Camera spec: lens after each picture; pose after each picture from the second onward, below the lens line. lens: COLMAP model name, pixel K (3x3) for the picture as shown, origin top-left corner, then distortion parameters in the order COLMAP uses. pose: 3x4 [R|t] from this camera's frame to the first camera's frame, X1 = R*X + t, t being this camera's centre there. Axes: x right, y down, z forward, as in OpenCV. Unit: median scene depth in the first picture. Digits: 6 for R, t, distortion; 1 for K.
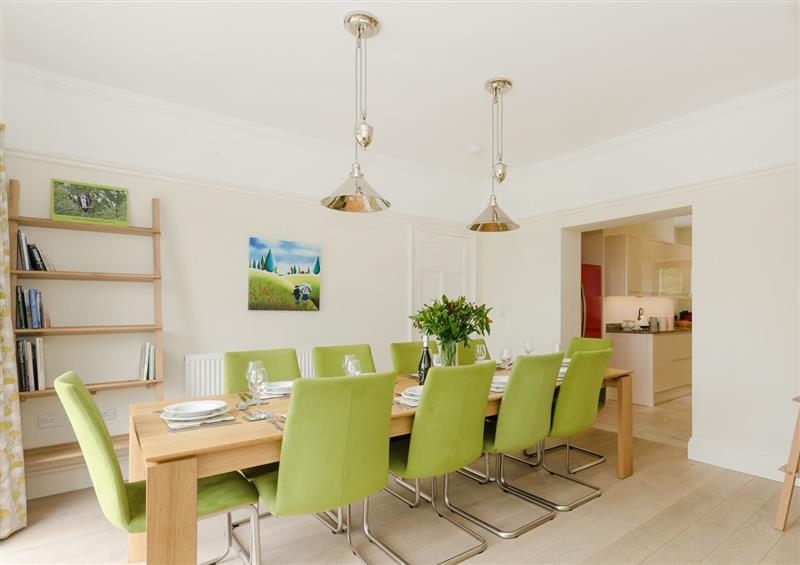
lens RADIAL K [[437.5, 0, 398.4], [0, 437.5, 313.3], [0, 0, 1]] dist [0.000760, -0.000200]
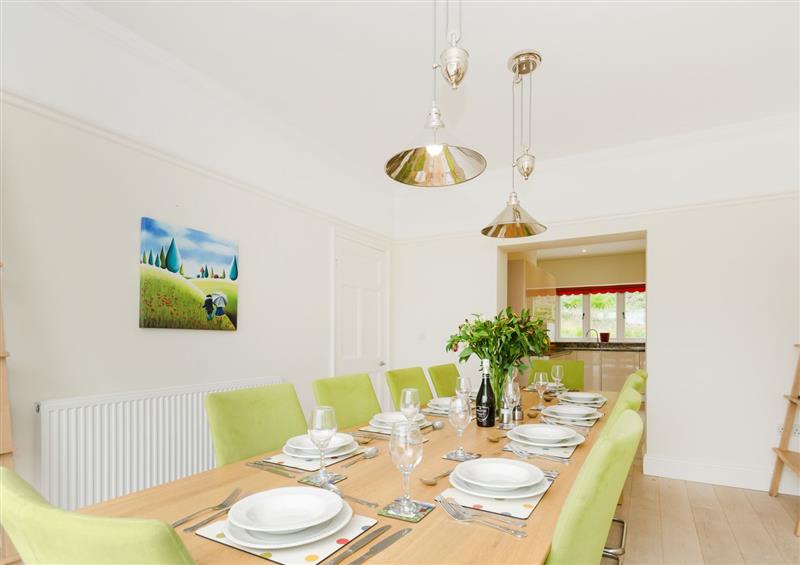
lens RADIAL K [[438.9, 0, 381.7], [0, 438.9, 343.5], [0, 0, 1]] dist [0.002221, 0.001415]
pose [[0.917371, -0.003439, 0.398018, -0.266191], [0.001133, 0.999981, 0.006028, 0.012319], [-0.398032, -0.005079, 0.917358, 0.242769]]
